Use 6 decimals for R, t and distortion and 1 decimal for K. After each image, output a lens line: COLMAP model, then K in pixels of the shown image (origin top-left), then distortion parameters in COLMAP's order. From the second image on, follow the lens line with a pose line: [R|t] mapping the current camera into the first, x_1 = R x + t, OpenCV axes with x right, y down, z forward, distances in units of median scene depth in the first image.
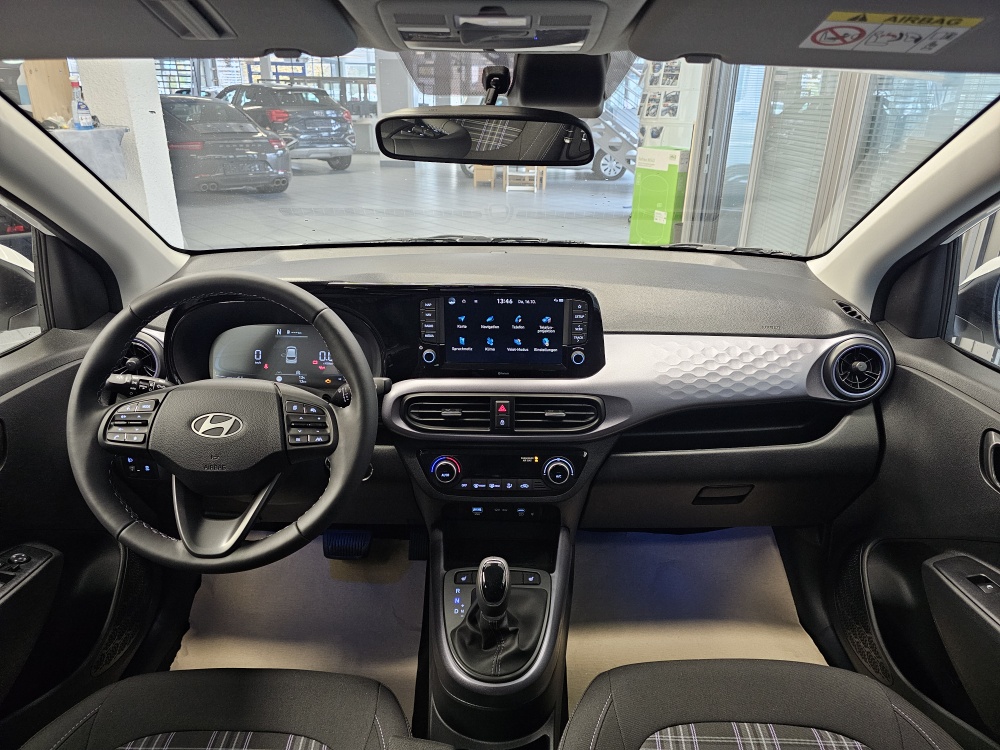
lens RADIAL K [[676.2, 0, 510.7], [0, 676.2, 368.3], [0, 0, 1]] dist [0.052133, -0.053302]
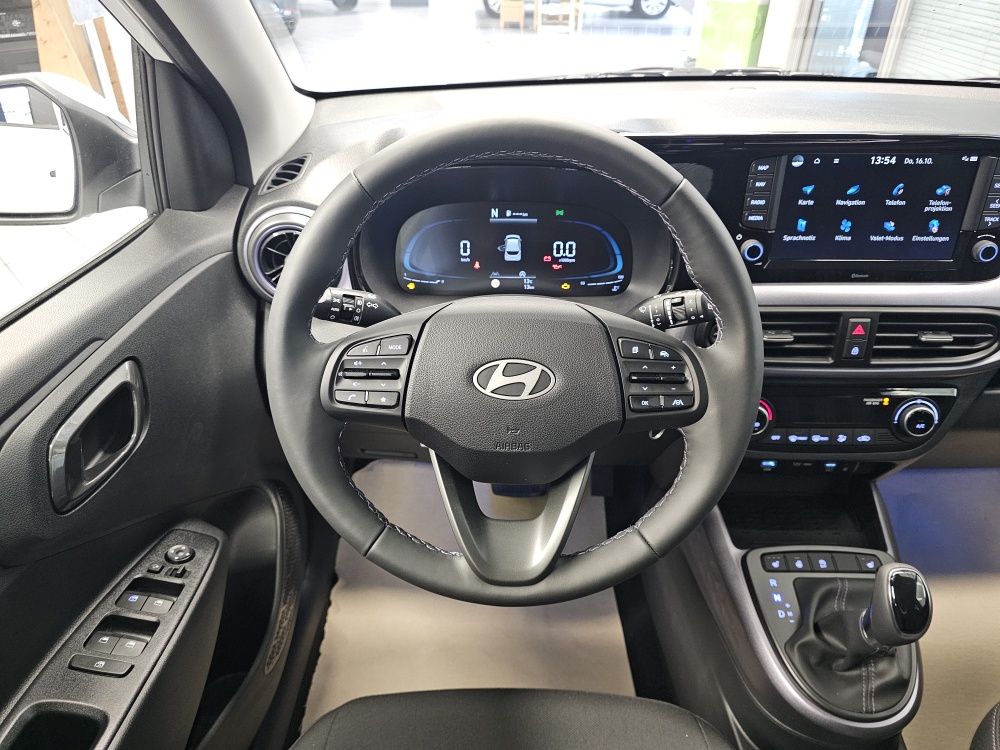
lens RADIAL K [[676.2, 0, 499.6], [0, 676.2, 373.2], [0, 0, 1]] dist [0.052133, -0.053302]
pose [[0.999882, -0.003304, -0.014998, -0.349867], [0.006209, 0.980185, 0.197985, -0.033281], [0.014047, -0.198055, 0.980090, 0.329054]]
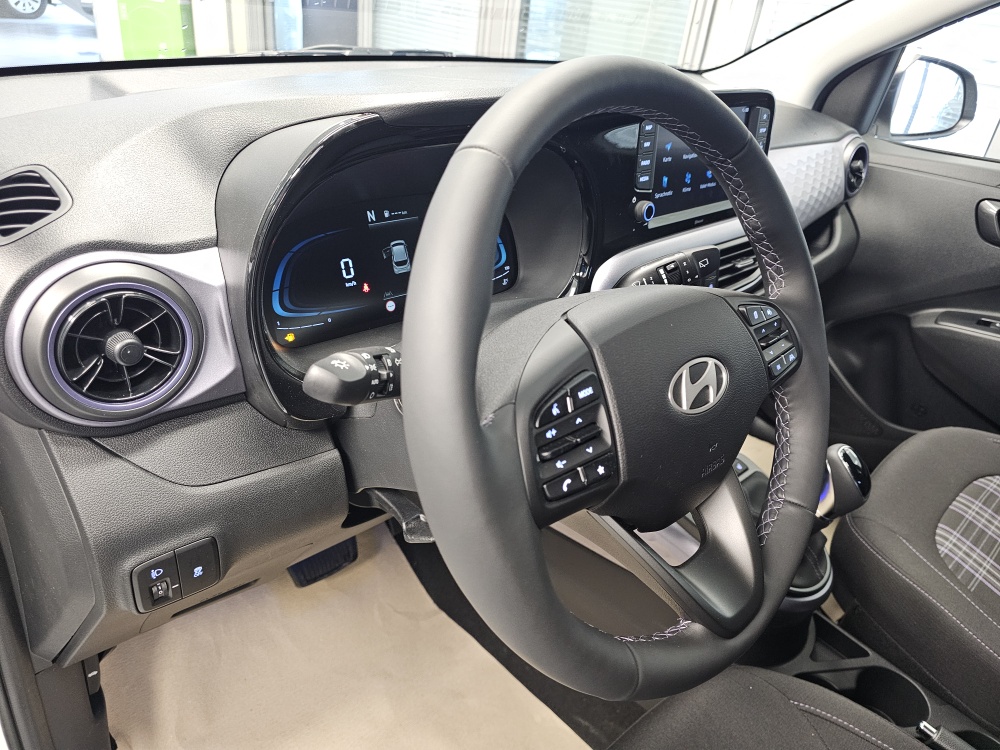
lens RADIAL K [[676.2, 0, 494.8], [0, 676.2, 365.6], [0, 0, 1]] dist [0.052133, -0.053302]
pose [[0.721903, -0.285204, 0.630487, -0.668920], [0.164925, 0.955773, 0.243511, -0.058673], [-0.672053, -0.071808, 0.737013, 0.588401]]
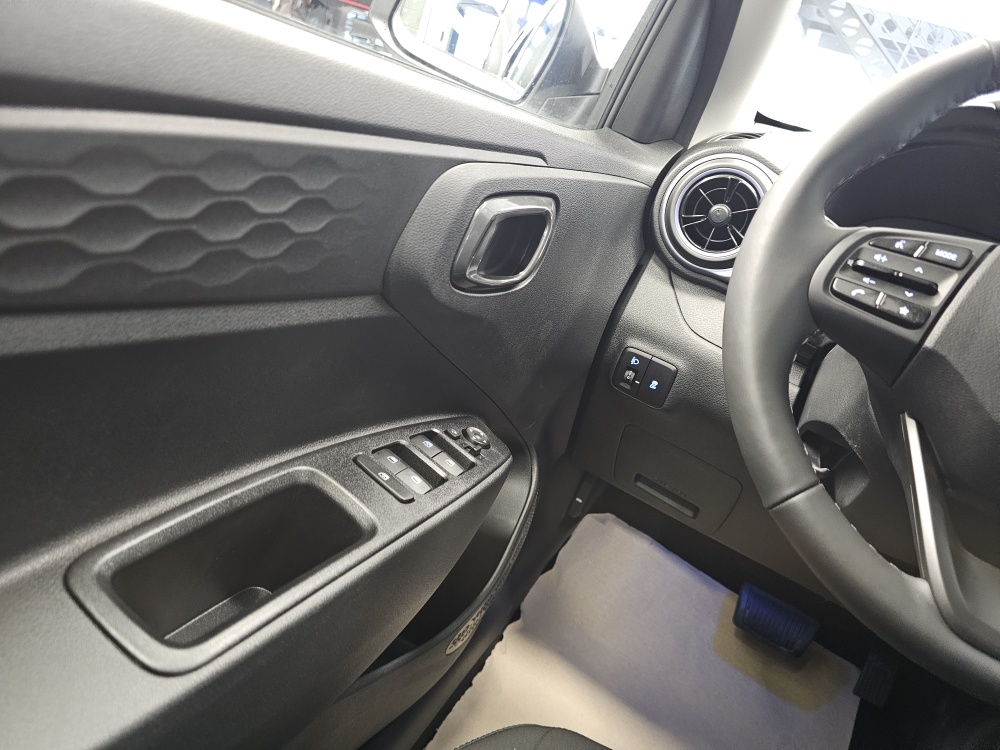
lens RADIAL K [[676.2, 0, 500.3], [0, 676.2, 371.7], [0, 0, 1]] dist [0.052133, -0.053302]
pose [[0.860394, 0.399509, -0.316409, -0.491315], [-0.408012, 0.912008, 0.042050, 0.173134], [0.305367, 0.092919, 0.947690, 0.413846]]
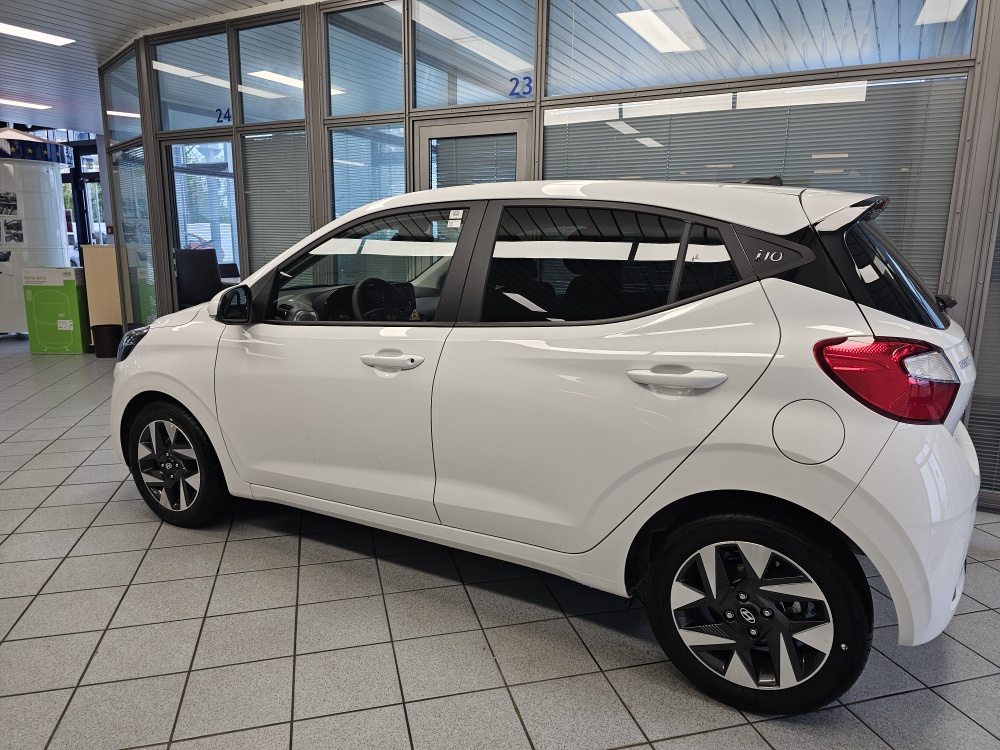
lens RADIAL K [[676.2, 0, 504.3], [0, 676.2, 377.2], [0, 0, 1]] dist [0.052133, -0.053302]
pose [[0.470495, -0.182173, 0.863393, -2.506453], [0.318365, 0.947599, 0.026451, 0.349794], [-0.822969, 0.262429, 0.503839, -0.876072]]
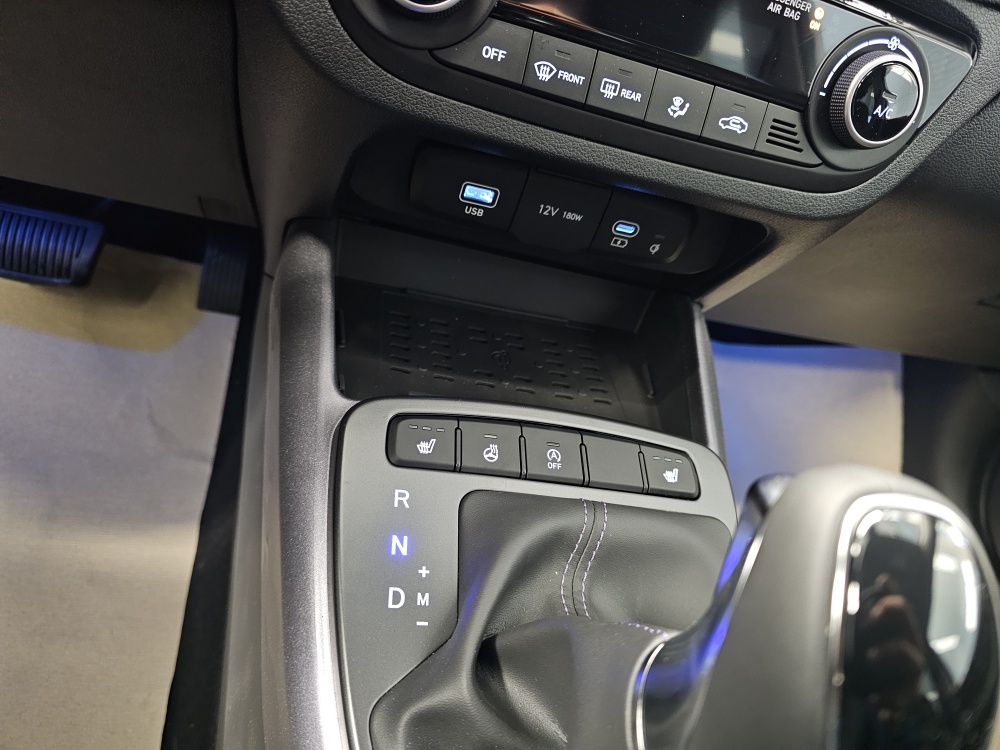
lens RADIAL K [[676.2, 0, 499.0], [0, 676.2, 367.3], [0, 0, 1]] dist [0.052133, -0.053302]
pose [[0.951323, 0.141818, 0.273627, -0.115005], [-0.224678, 0.926856, 0.300762, 0.204444], [-0.210959, -0.347600, 0.913603, 0.783864]]
